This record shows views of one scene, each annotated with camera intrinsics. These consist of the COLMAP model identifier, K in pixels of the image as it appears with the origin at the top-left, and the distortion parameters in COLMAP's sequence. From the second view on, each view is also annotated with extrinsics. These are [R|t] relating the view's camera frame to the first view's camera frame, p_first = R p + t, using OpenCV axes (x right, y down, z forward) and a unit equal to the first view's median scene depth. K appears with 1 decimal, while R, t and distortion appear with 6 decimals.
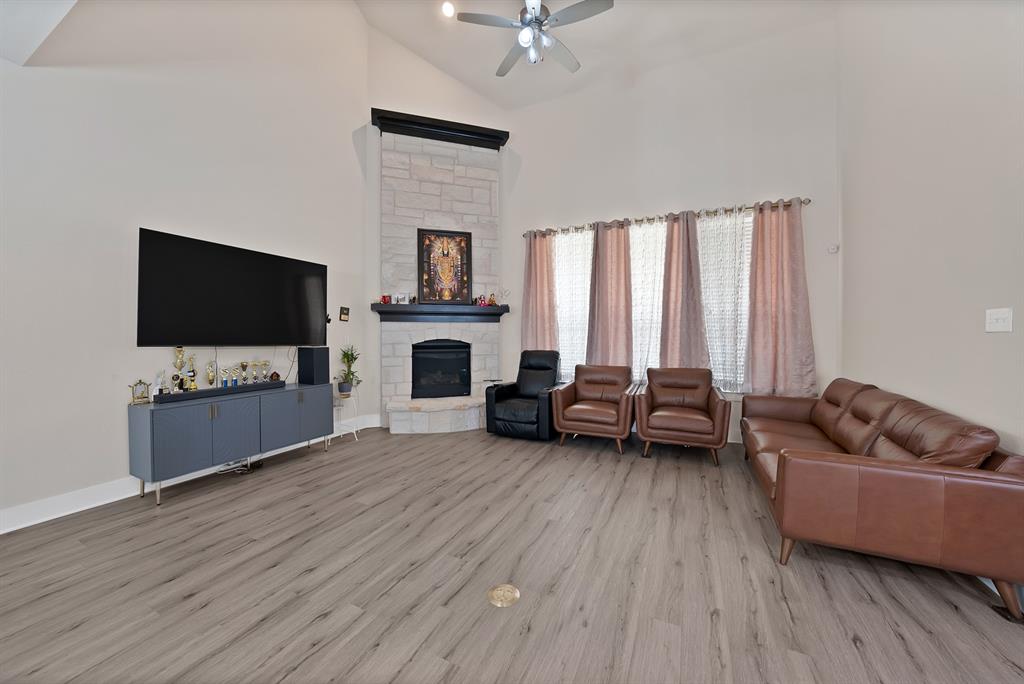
lens RADIAL K [[373.4, 0, 510.9], [0, 373.4, 333.8], [0, 0, 1]] dist [-0.003623, -0.000153]
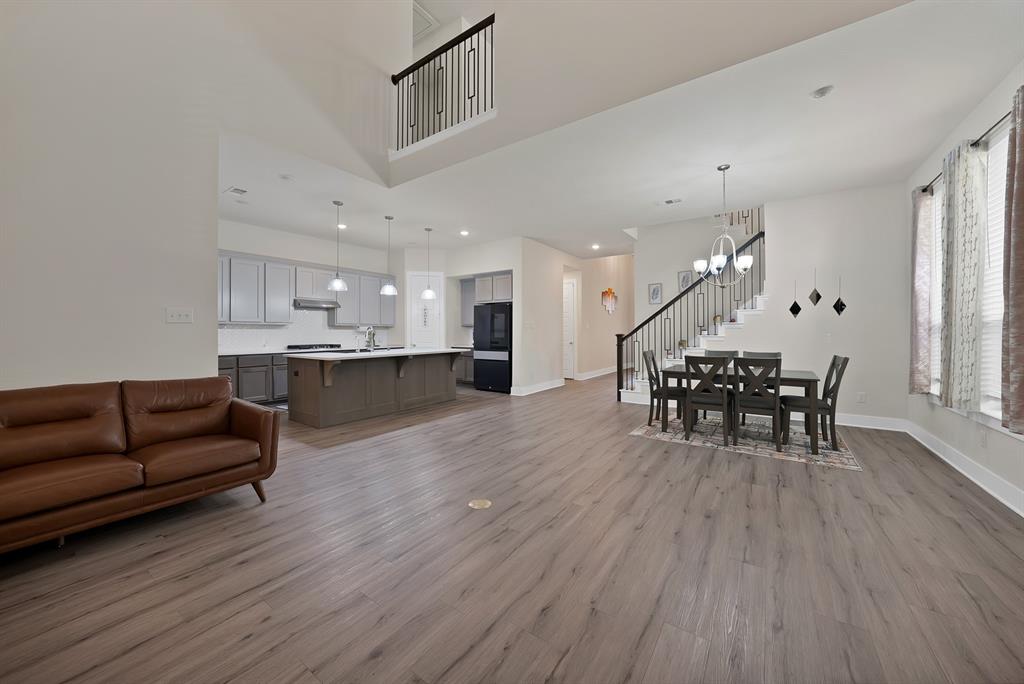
lens RADIAL K [[373.4, 0, 510.9], [0, 373.4, 333.8], [0, 0, 1]] dist [-0.003623, -0.000153]
pose [[-0.987545, -0.000329, 0.157339, -0.282350], [0.001138, 0.999957, 0.009233, 0.020517], [-0.157336, 0.009297, -0.987501, 1.863918]]
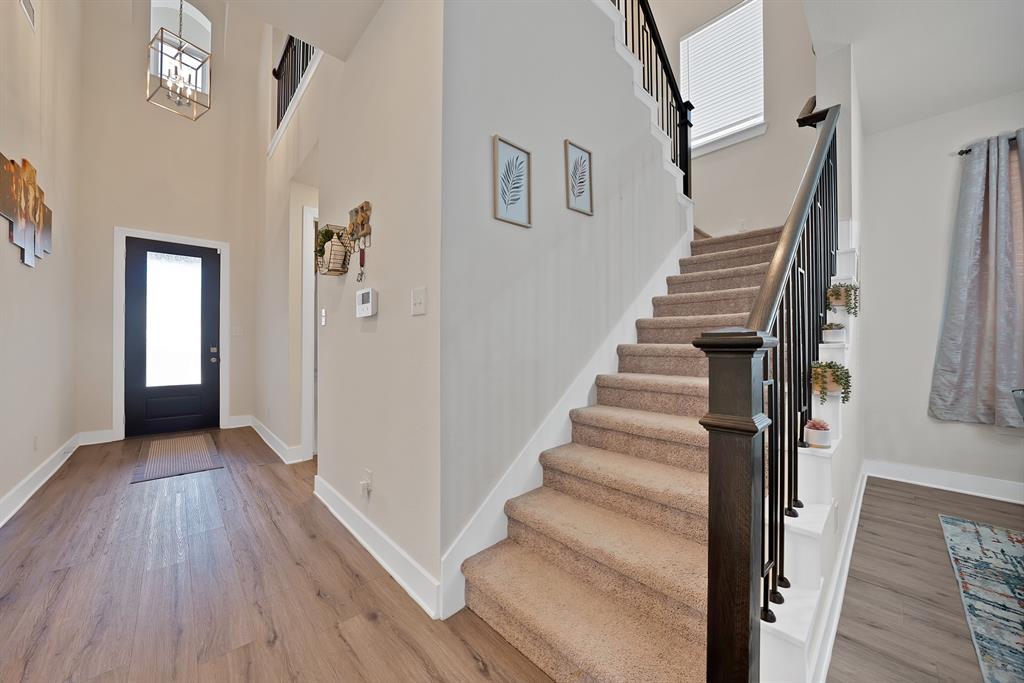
lens RADIAL K [[352.2, 0, 512.0], [0, 352.2, 341.5], [0, 0, 1]] dist [-0.001568, -0.000070]
pose [[-0.355601, -0.004033, -0.934629, -0.278919], [-0.001429, 0.999992, -0.003772, 0.052809], [0.934637, -0.000005, -0.355604, -1.110942]]
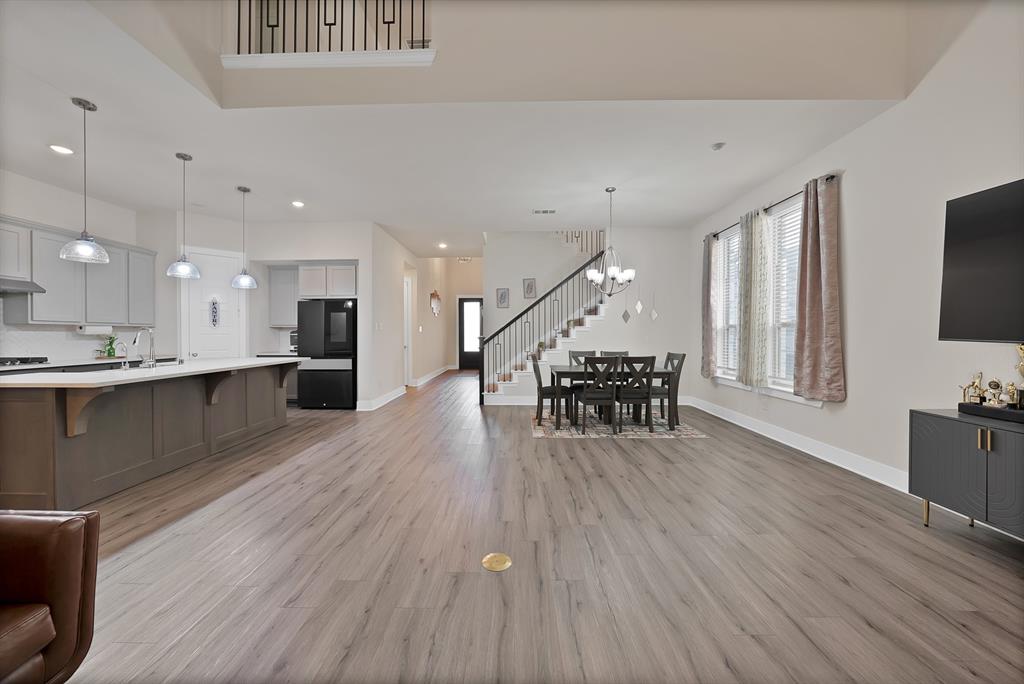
lens RADIAL K [[367.4, 0, 512.0], [0, 367.4, 342.0], [0, 0, 1]] dist [-0.009320, 0.000073]
pose [[-0.905341, 0.009660, -0.424575, 0.304530], [-0.000385, 0.999722, 0.023565, 0.021559], [0.424685, 0.021497, -0.905086, 1.537719]]
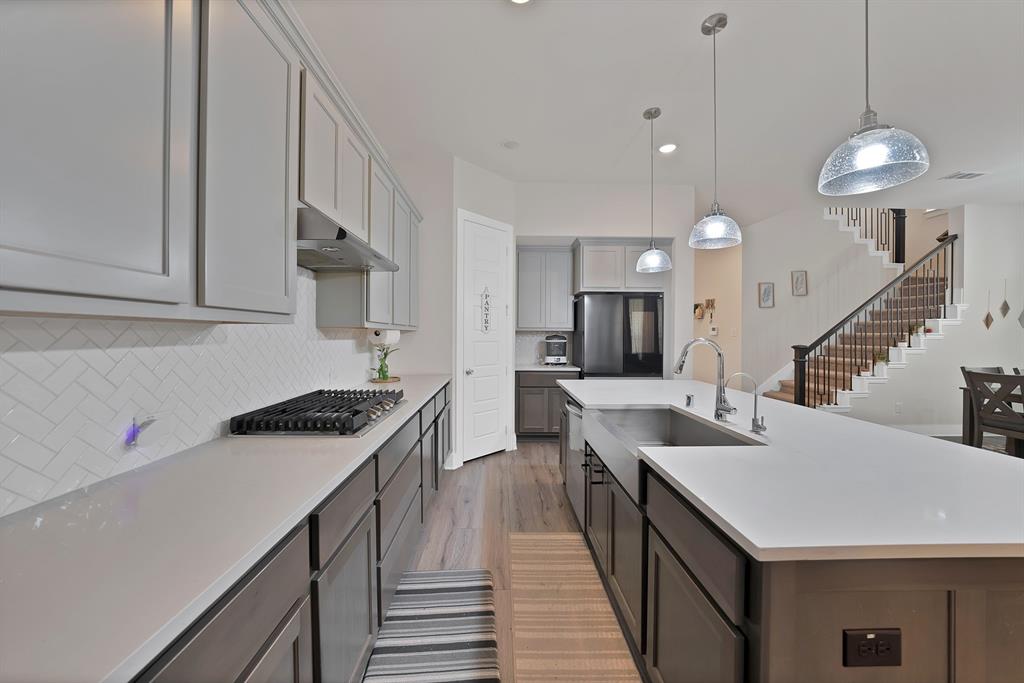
lens RADIAL K [[373.4, 0, 510.9], [0, 373.4, 333.3], [0, 0, 1]] dist [-0.003623, -0.000153]
pose [[-0.886986, -0.006168, -0.461754, 1.736764], [-0.006811, 0.999977, -0.000276, -0.009668], [0.461745, 0.002900, -0.887008, 0.069717]]
